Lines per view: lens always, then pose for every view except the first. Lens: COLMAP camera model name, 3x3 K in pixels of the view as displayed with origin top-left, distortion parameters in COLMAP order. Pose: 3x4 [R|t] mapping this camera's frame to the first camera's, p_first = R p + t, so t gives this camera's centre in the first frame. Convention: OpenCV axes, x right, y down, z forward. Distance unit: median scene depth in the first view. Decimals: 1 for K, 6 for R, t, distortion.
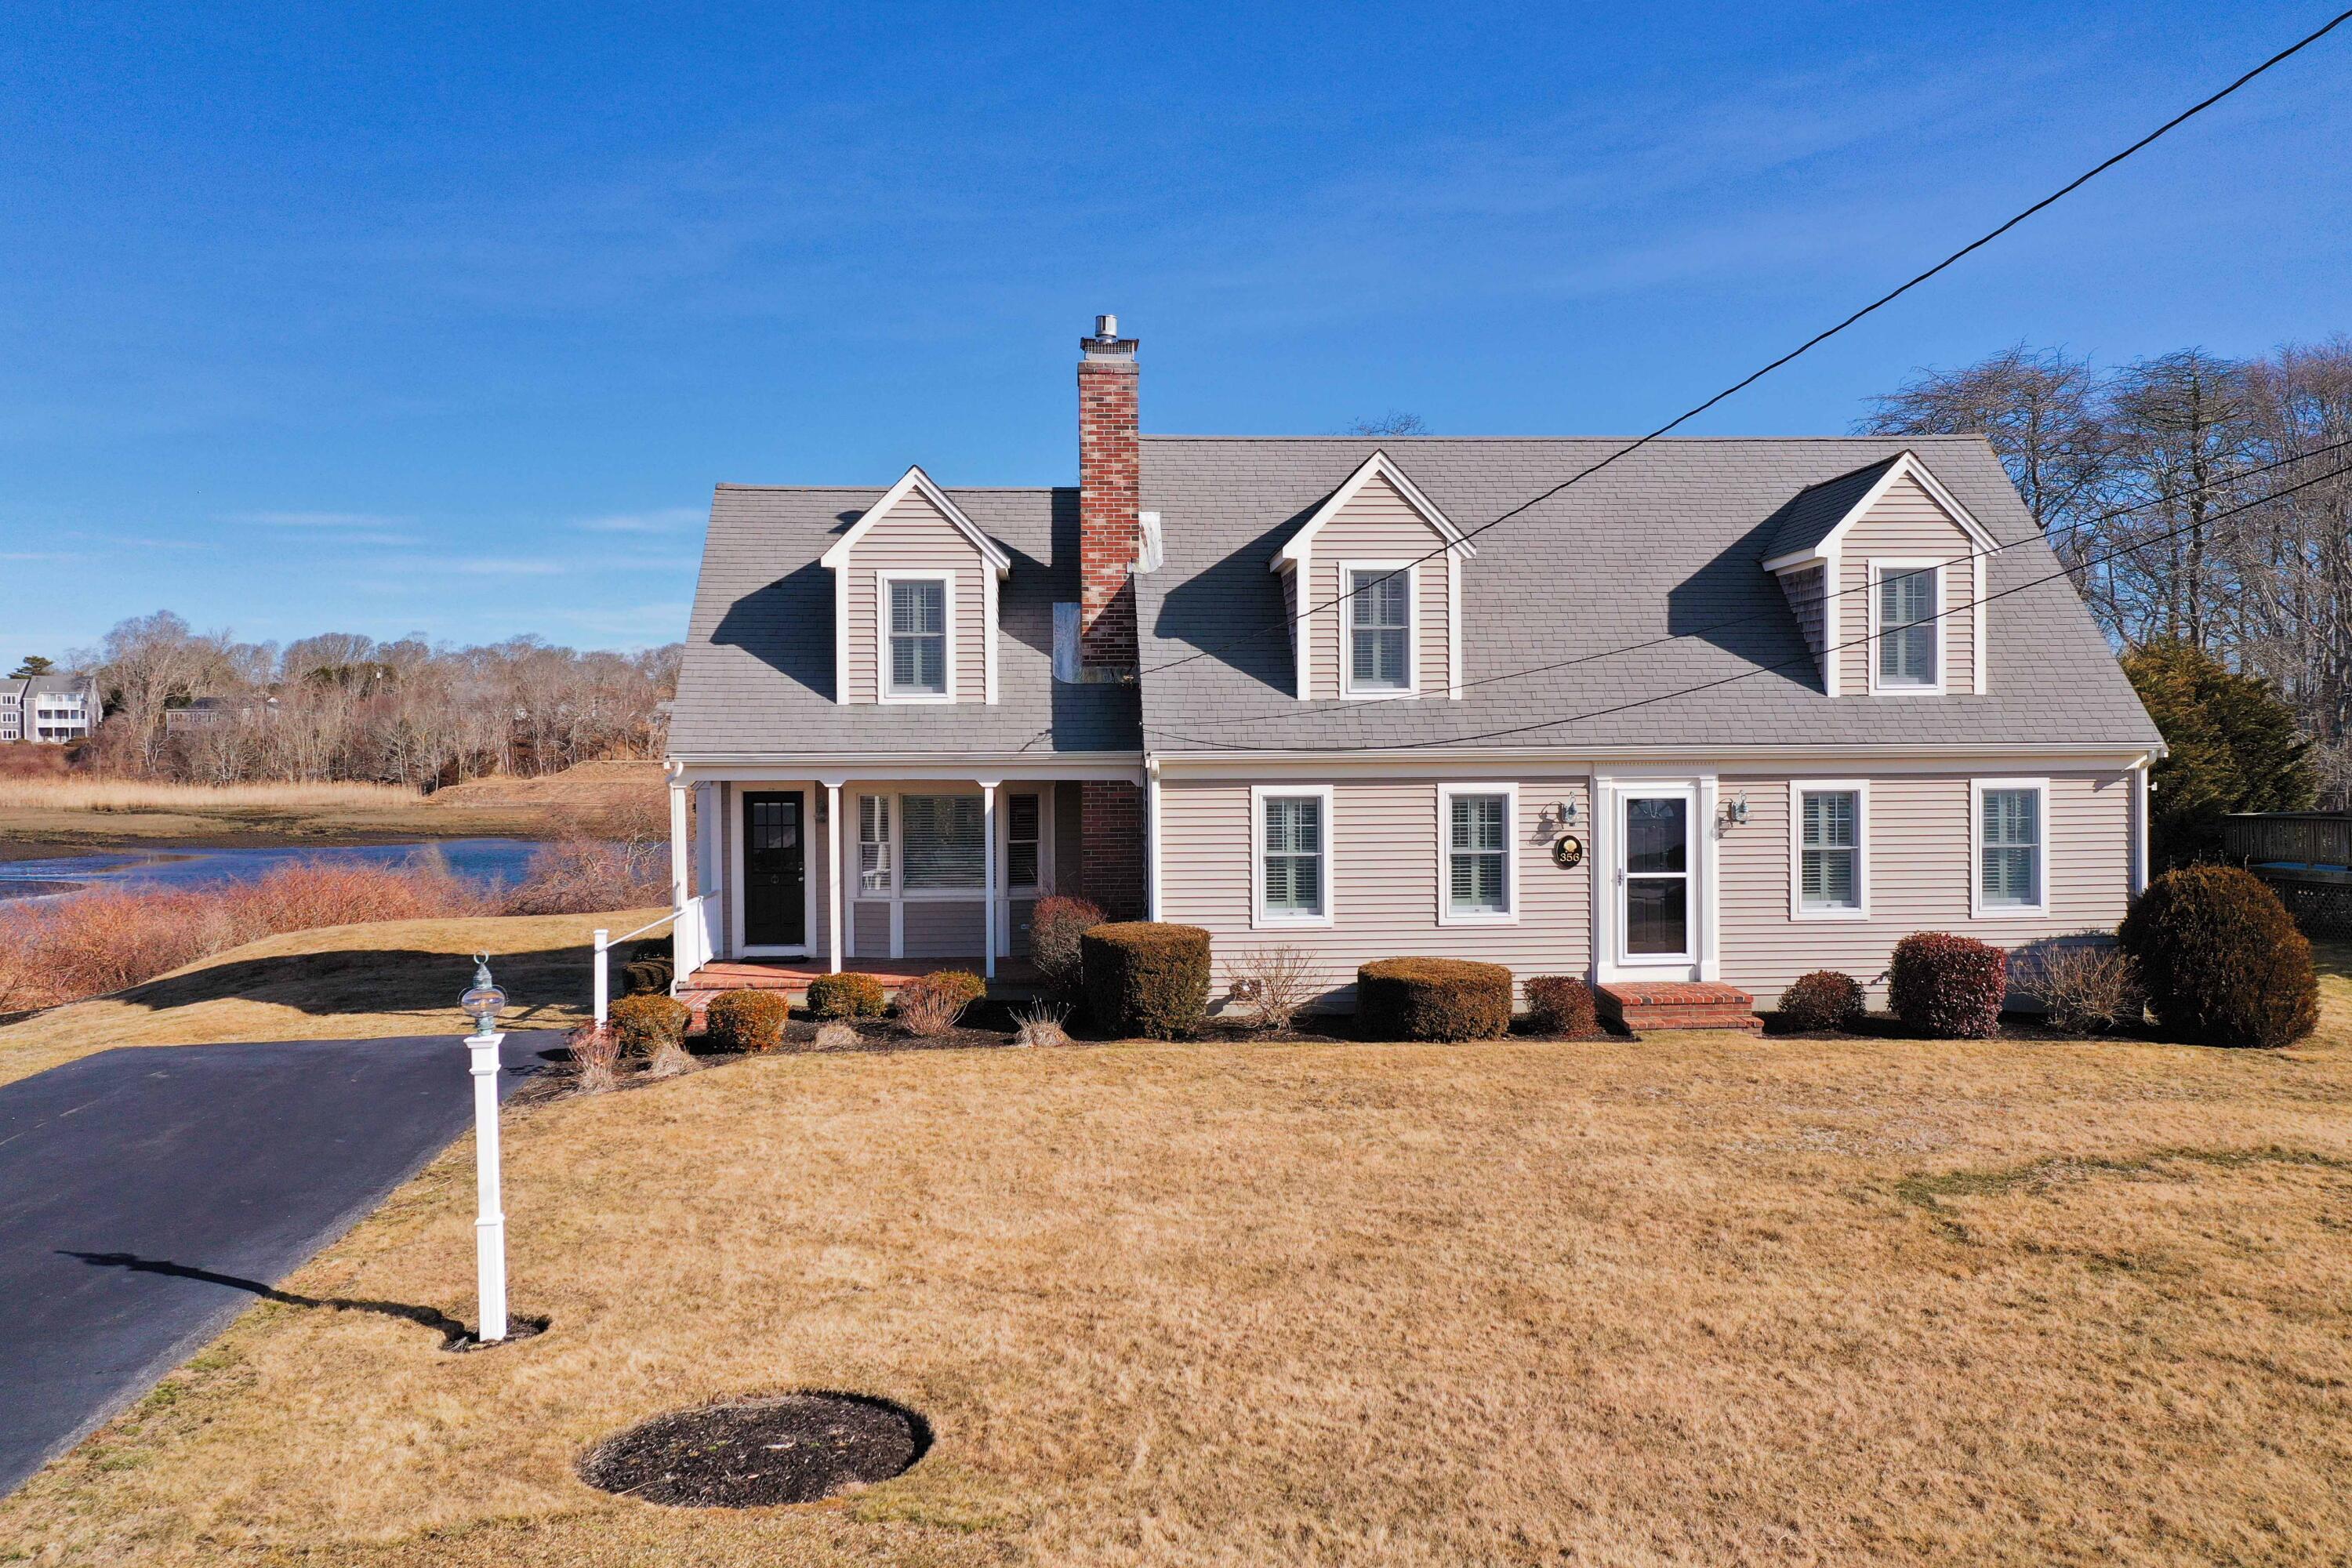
lens RADIAL K [[1842.7, 0, 1176.0], [0, 1842.7, 784.0], [0, 0, 1]] dist [0.013205, -0.000191]
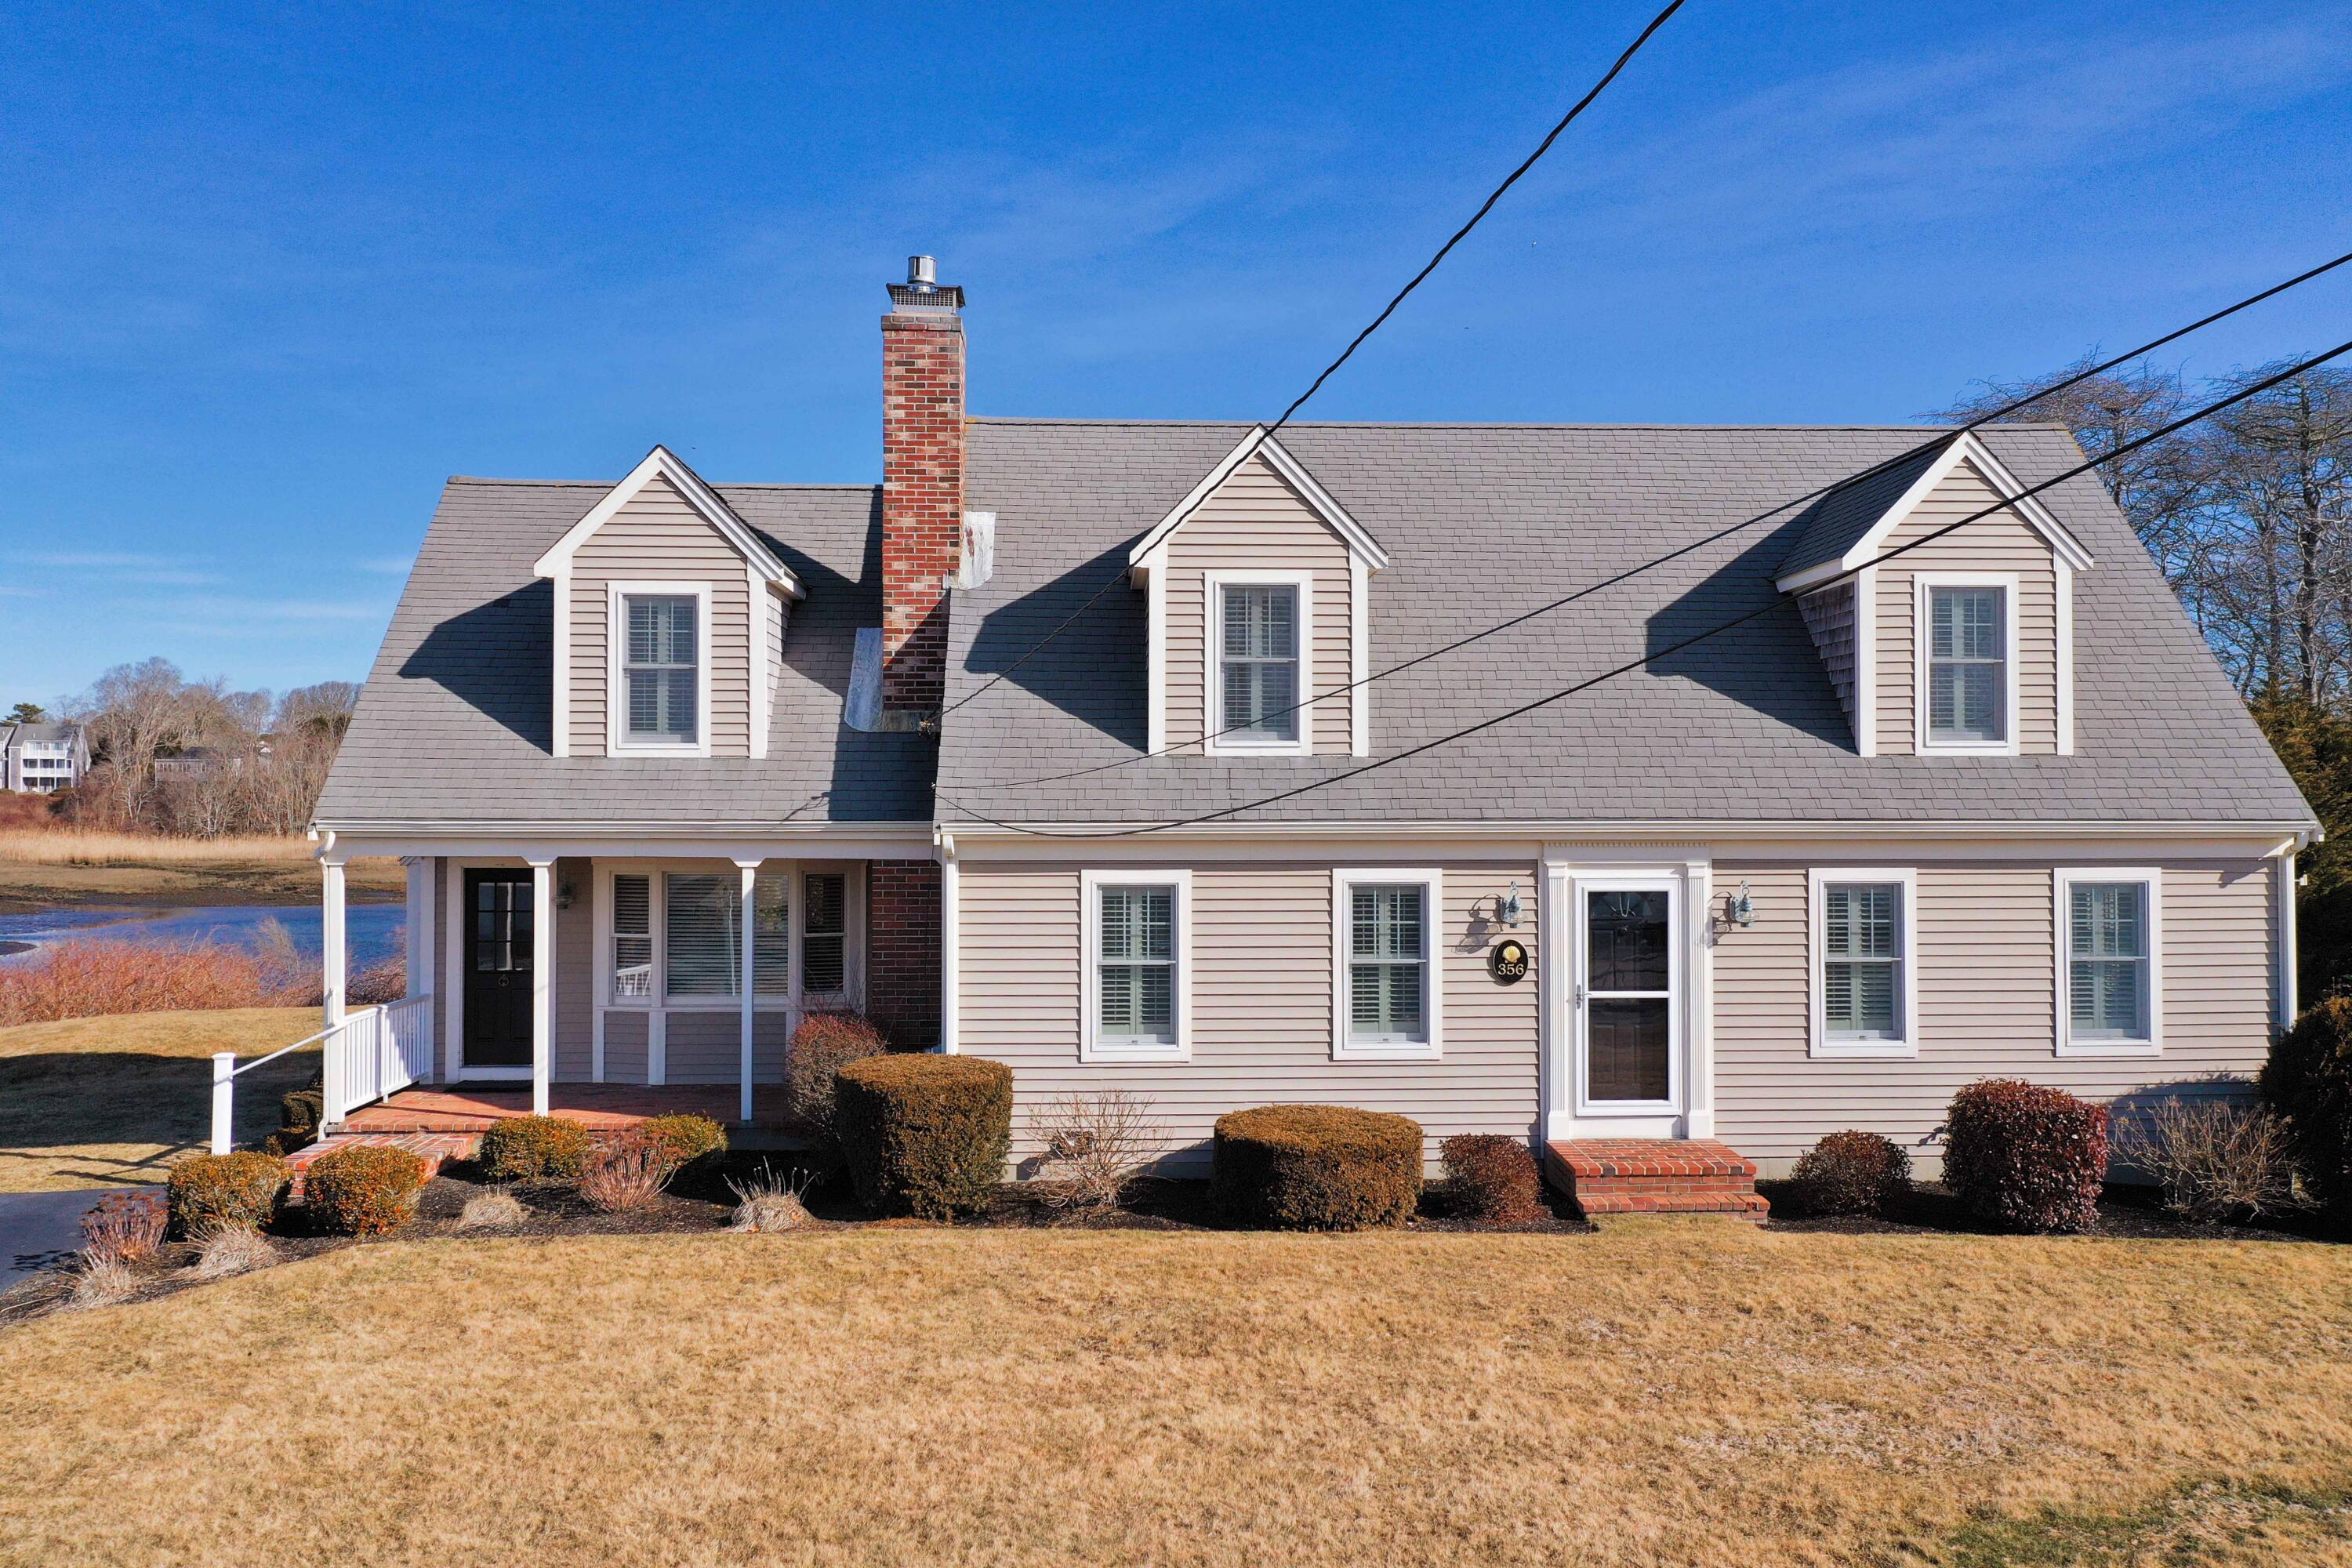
lens RADIAL K [[1898.0, 0, 1176.0], [0, 1898.0, 784.0], [0, 0, 1]] dist [0.014718, -0.000175]
pose [[0.999801, 0.007509, -0.018483, 0.091417], [-0.008082, 0.999483, -0.031123, -0.009984], [0.018239, 0.031266, 0.999345, 0.228026]]
